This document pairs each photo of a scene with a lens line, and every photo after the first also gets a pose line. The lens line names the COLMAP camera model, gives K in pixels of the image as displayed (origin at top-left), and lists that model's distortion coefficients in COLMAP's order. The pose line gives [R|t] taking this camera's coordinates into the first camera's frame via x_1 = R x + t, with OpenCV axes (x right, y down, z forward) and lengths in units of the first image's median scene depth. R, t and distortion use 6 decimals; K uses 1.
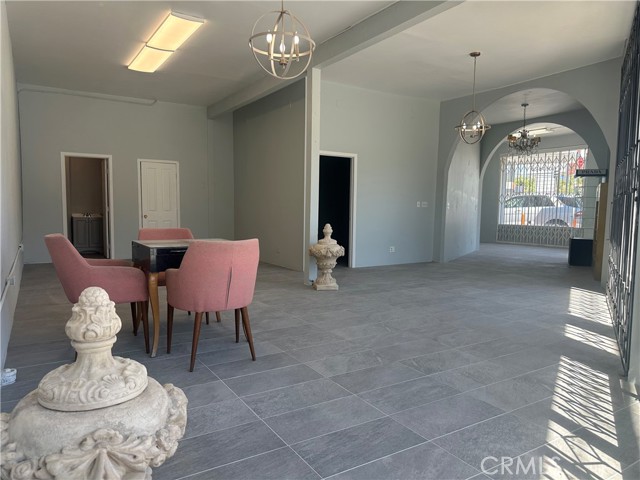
lens RADIAL K [[456.7, 0, 318.7], [0, 456.7, 244.0], [0, 0, 1]] dist [0.049798, -0.067216]
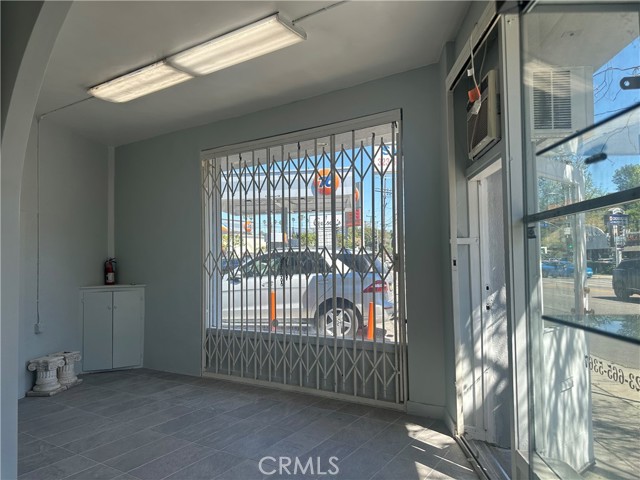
lens RADIAL K [[456.7, 0, 318.7], [0, 456.7, 244.0], [0, 0, 1]] dist [0.049798, -0.067216]
pose [[0.908467, -0.011506, 0.417797, 1.326605], [0.061487, 0.992424, -0.106368, -0.280424], [-0.413408, 0.122321, 0.902292, 2.516148]]
